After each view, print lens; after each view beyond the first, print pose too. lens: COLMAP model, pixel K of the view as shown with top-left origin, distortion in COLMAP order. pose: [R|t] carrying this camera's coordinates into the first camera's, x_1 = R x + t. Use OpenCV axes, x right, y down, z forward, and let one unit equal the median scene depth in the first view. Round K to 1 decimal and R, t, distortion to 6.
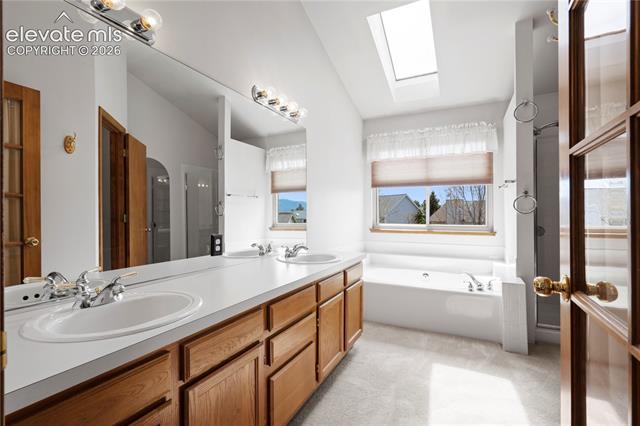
lens RADIAL K [[293.2, 0, 321.2], [0, 293.2, 214.4], [0, 0, 1]] dist [-0.004561, 0.004694]
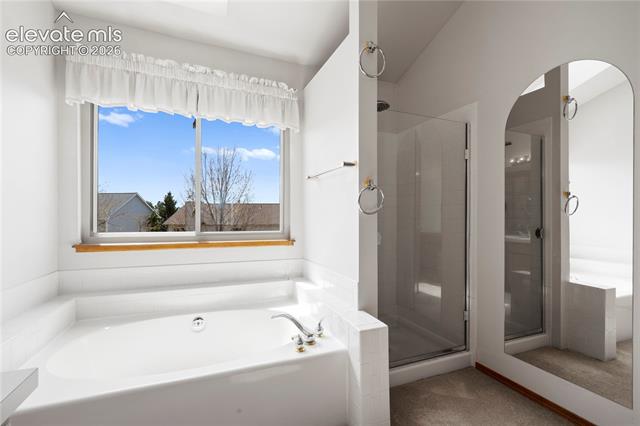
lens RADIAL K [[293.2, 0, 320.5], [0, 293.2, 217.7], [0, 0, 1]] dist [-0.004561, 0.004694]
pose [[0.657725, 0.003708, 0.753249, 0.074404], [-0.003579, 0.999992, -0.001798, 0.004286], [-0.753250, -0.001513, 0.657733, 0.402847]]
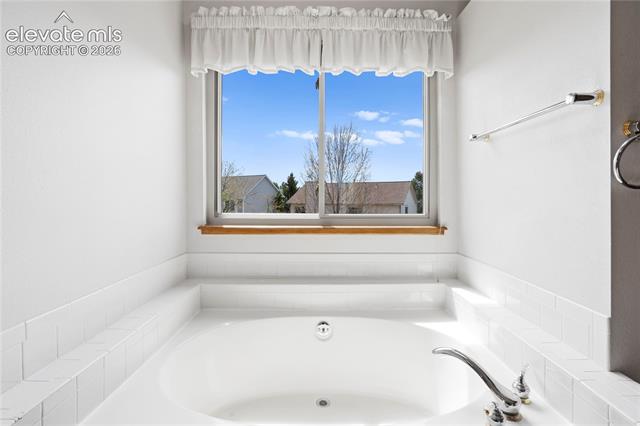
lens RADIAL K [[293.2, 0, 321.3], [0, 293.2, 198.1], [0, 0, 1]] dist [-0.004561, 0.004694]
pose [[0.888478, -0.000695, 0.458918, 0.131142], [-0.001183, 0.999992, 0.003804, 0.004733], [-0.458917, -0.003922, 0.888470, 0.541365]]
